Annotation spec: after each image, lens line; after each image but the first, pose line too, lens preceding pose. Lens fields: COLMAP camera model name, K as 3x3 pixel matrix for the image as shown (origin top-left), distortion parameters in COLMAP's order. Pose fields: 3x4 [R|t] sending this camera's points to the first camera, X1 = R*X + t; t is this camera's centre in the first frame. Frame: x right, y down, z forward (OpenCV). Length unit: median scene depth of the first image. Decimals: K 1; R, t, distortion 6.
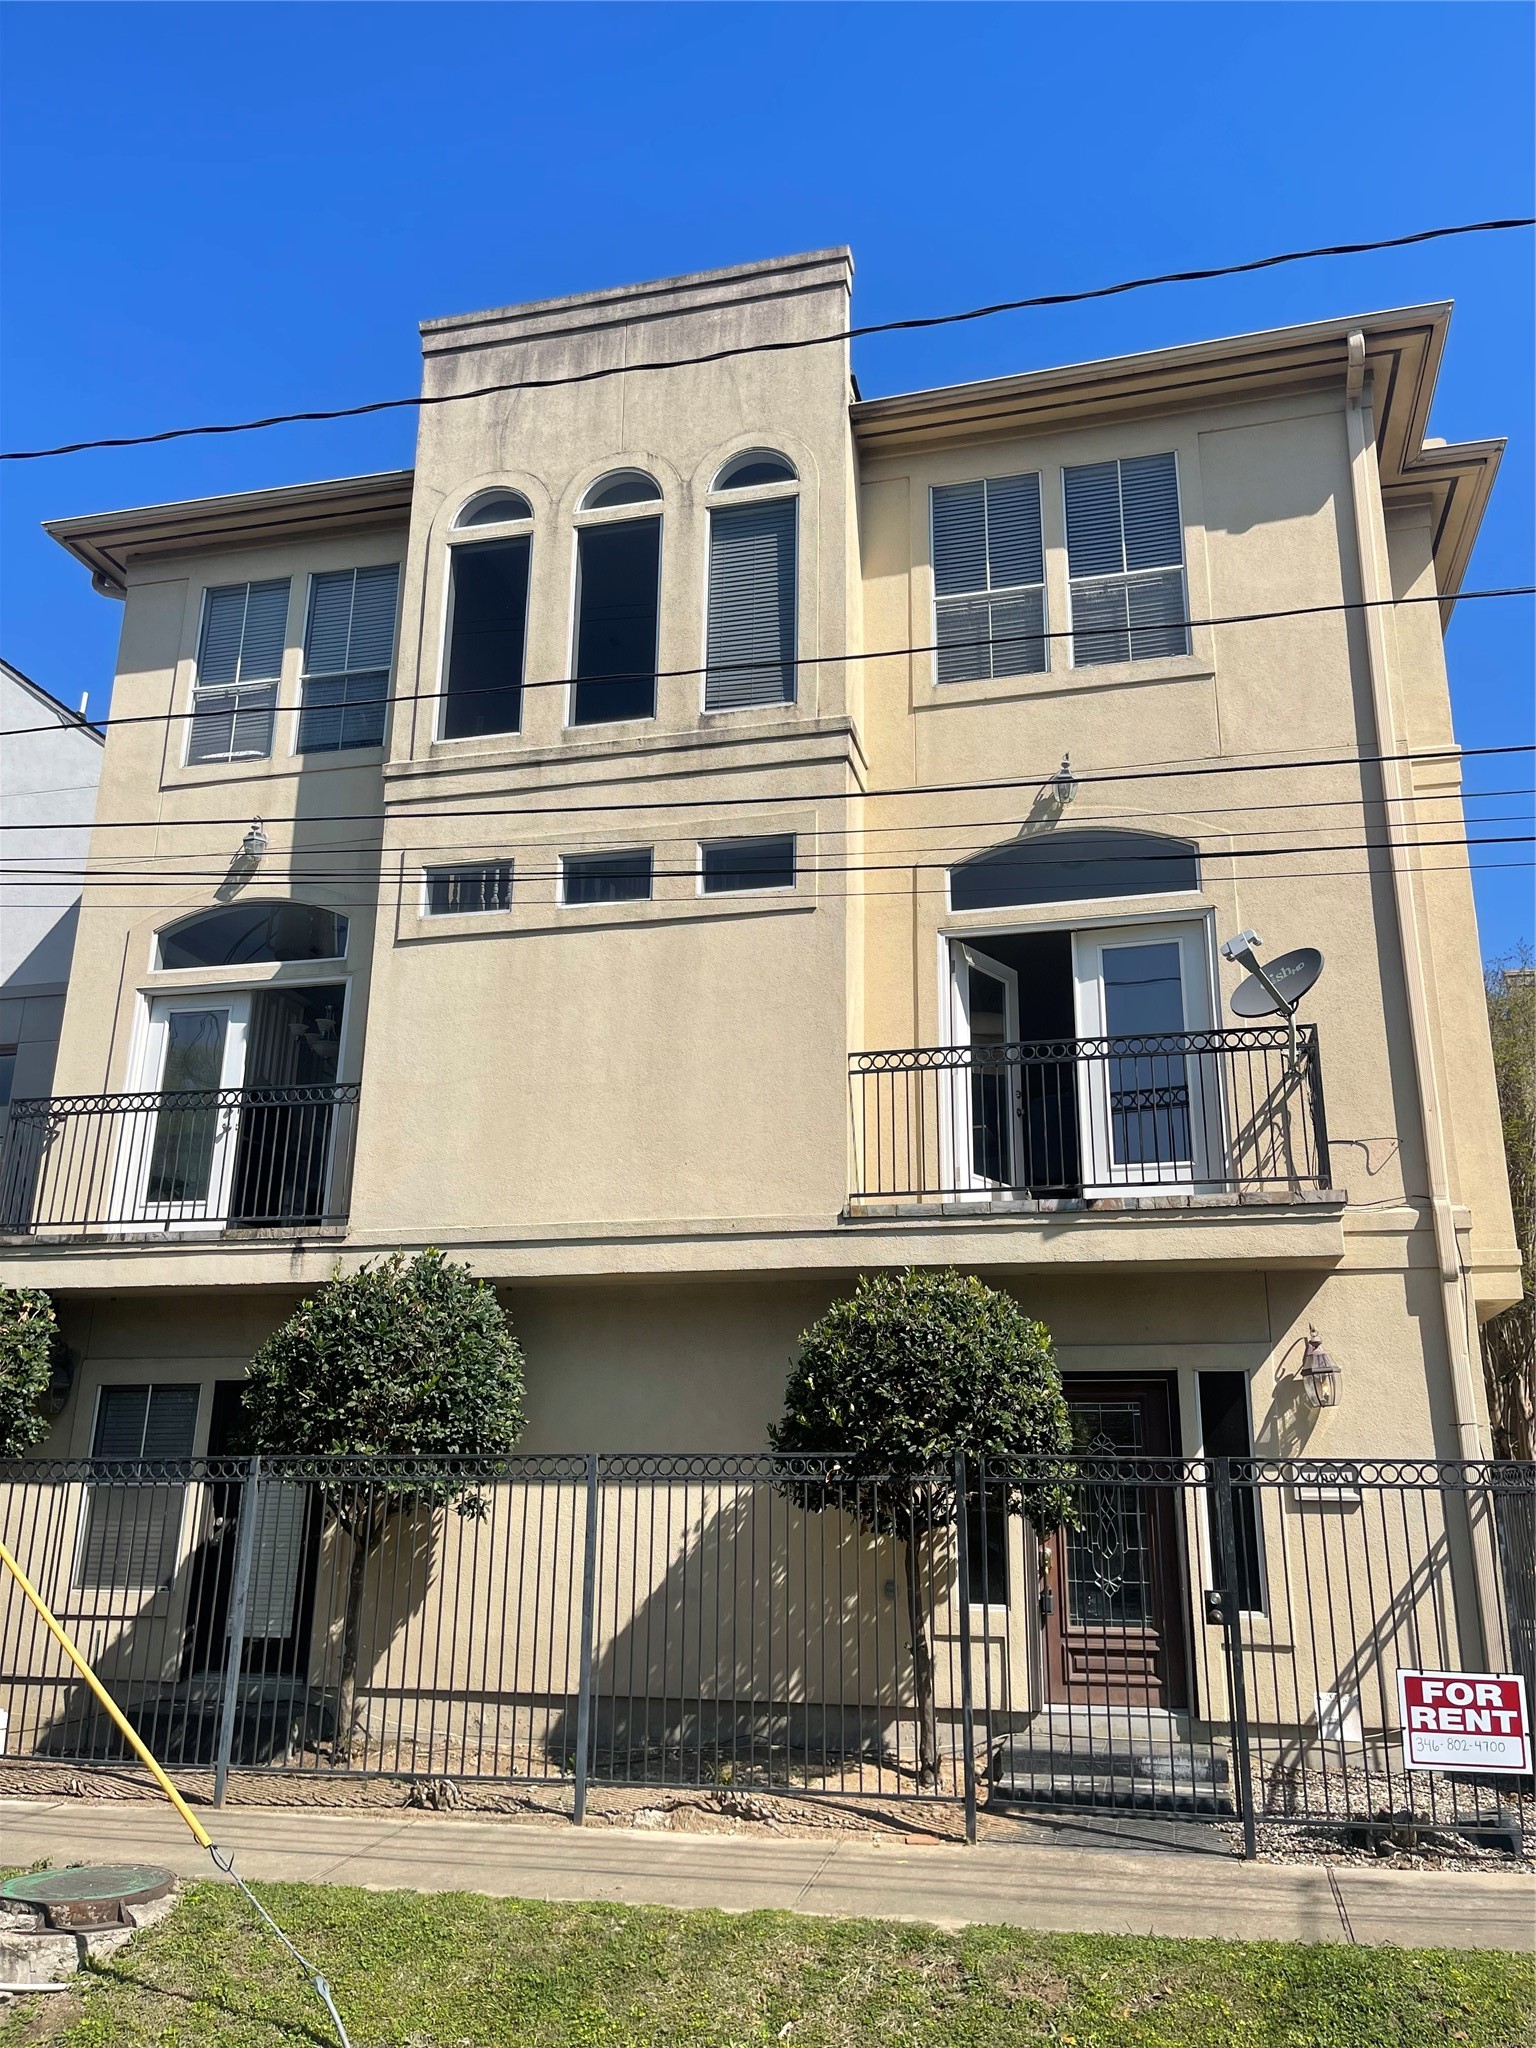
lens RADIAL K [[1551.9, 0, 768.0], [0, 1551.9, 1024.0], [0, 0, 1]] dist [0.043939, -0.069734]
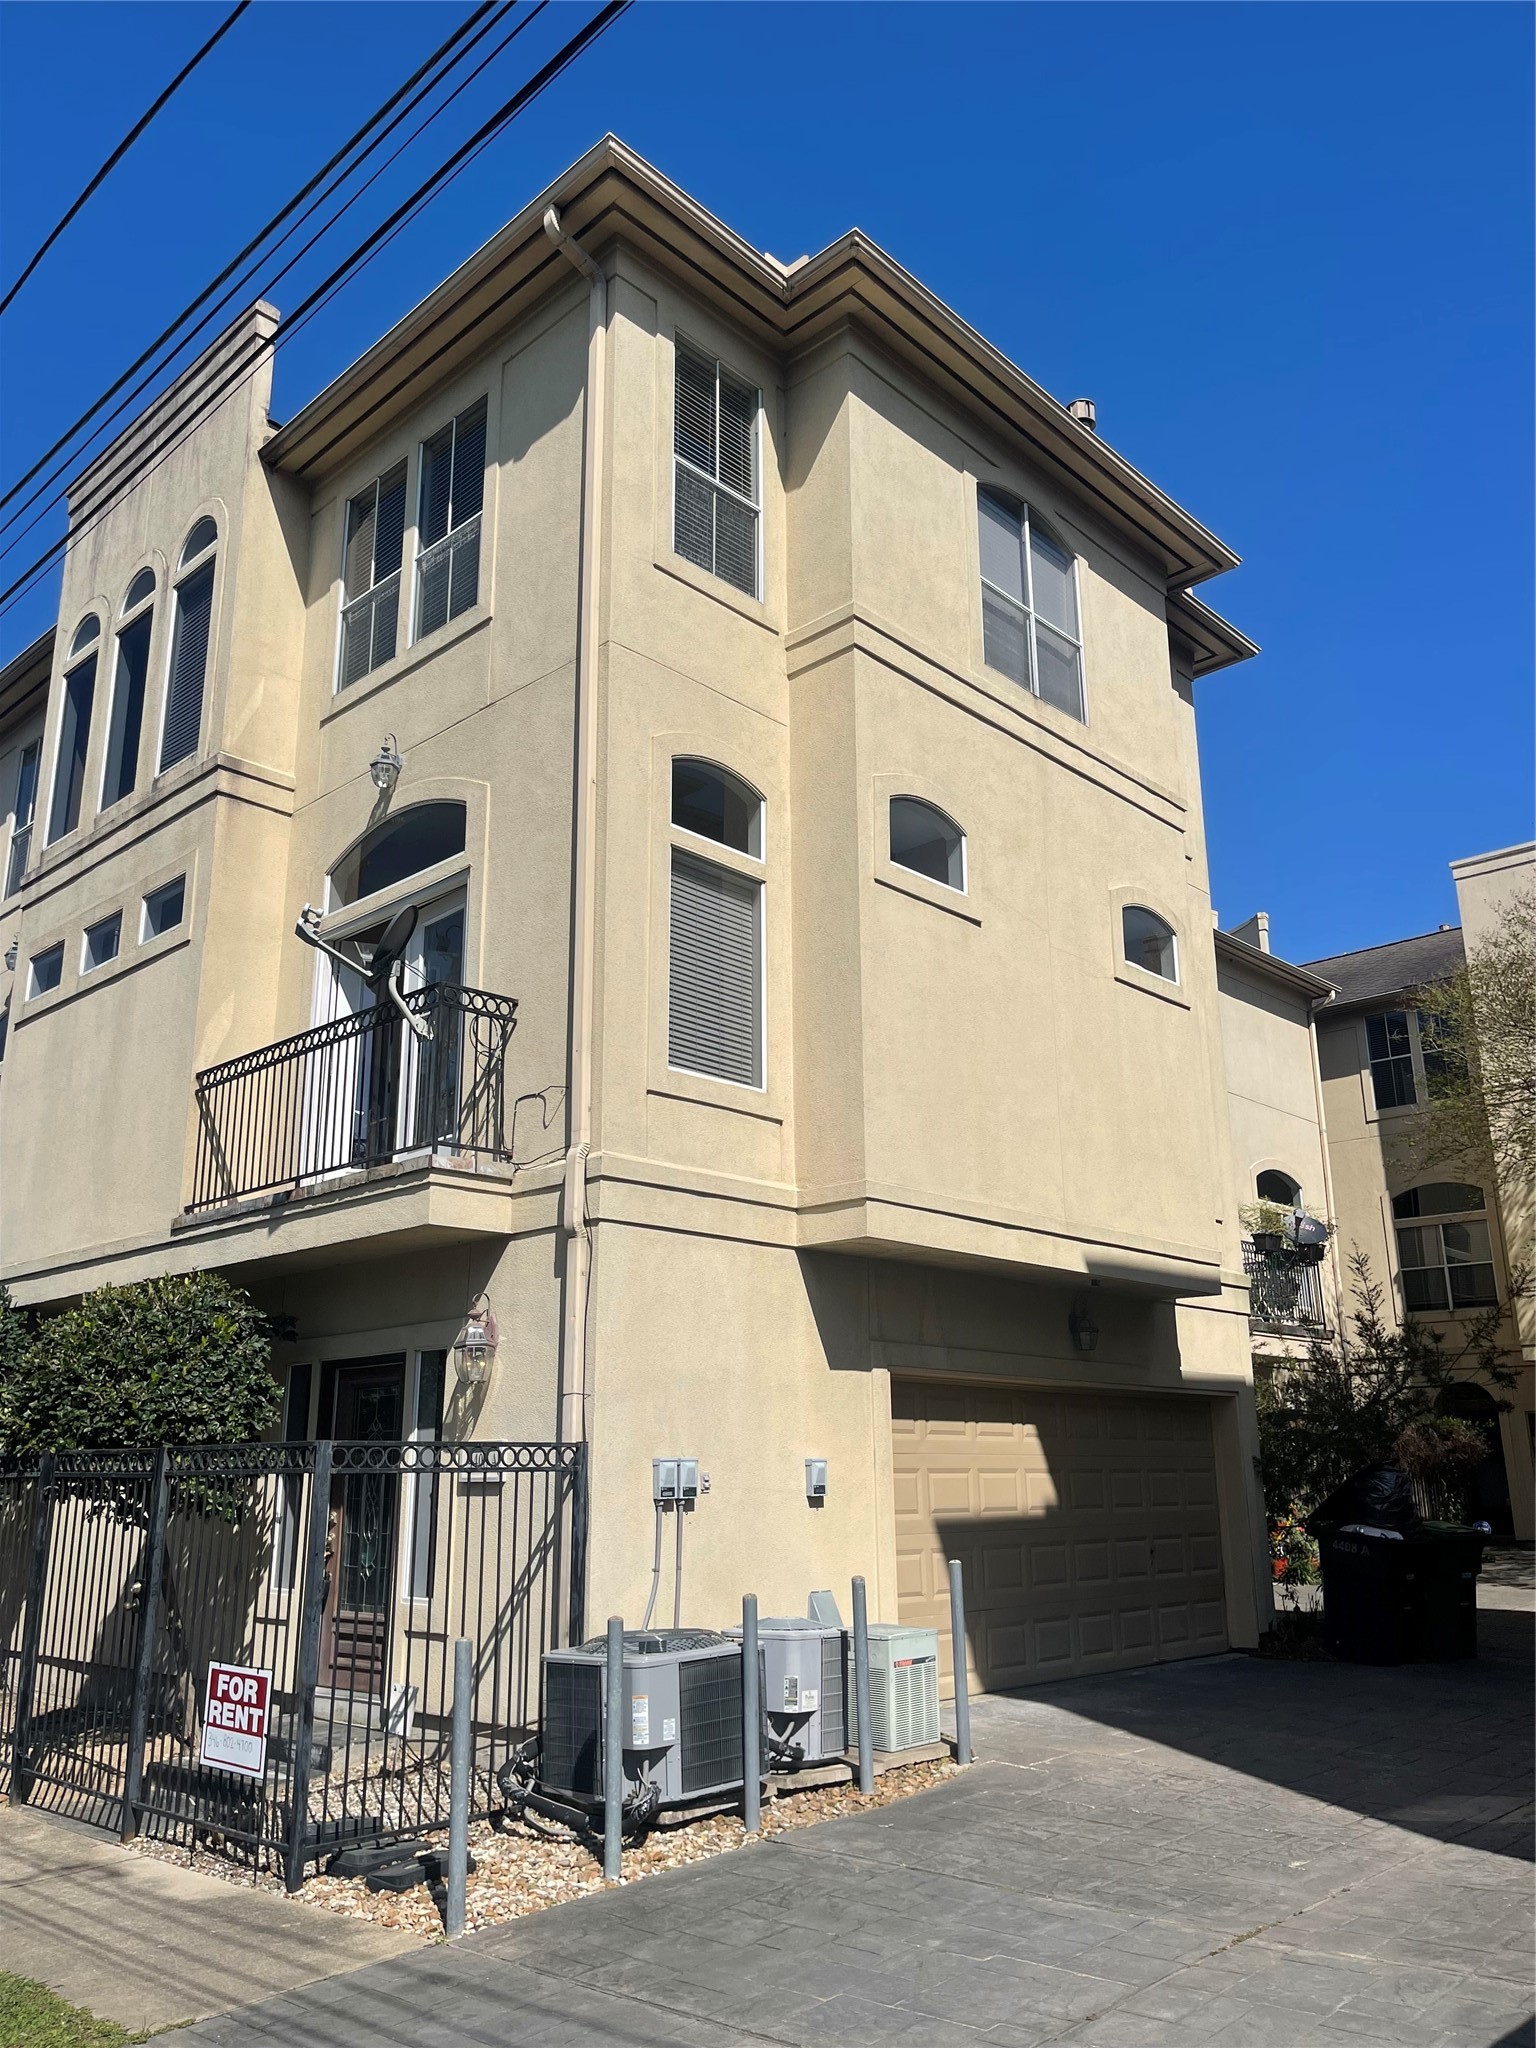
lens RADIAL K [[1551.9, 0, 768.0], [0, 1551.9, 1024.0], [0, 0, 1]] dist [0.043939, -0.069734]
pose [[0.866100, -0.157185, -0.474514, 0.976196], [0.164356, 0.986041, -0.026643, 0.084358], [0.472078, -0.054913, 0.879845, 0.264021]]
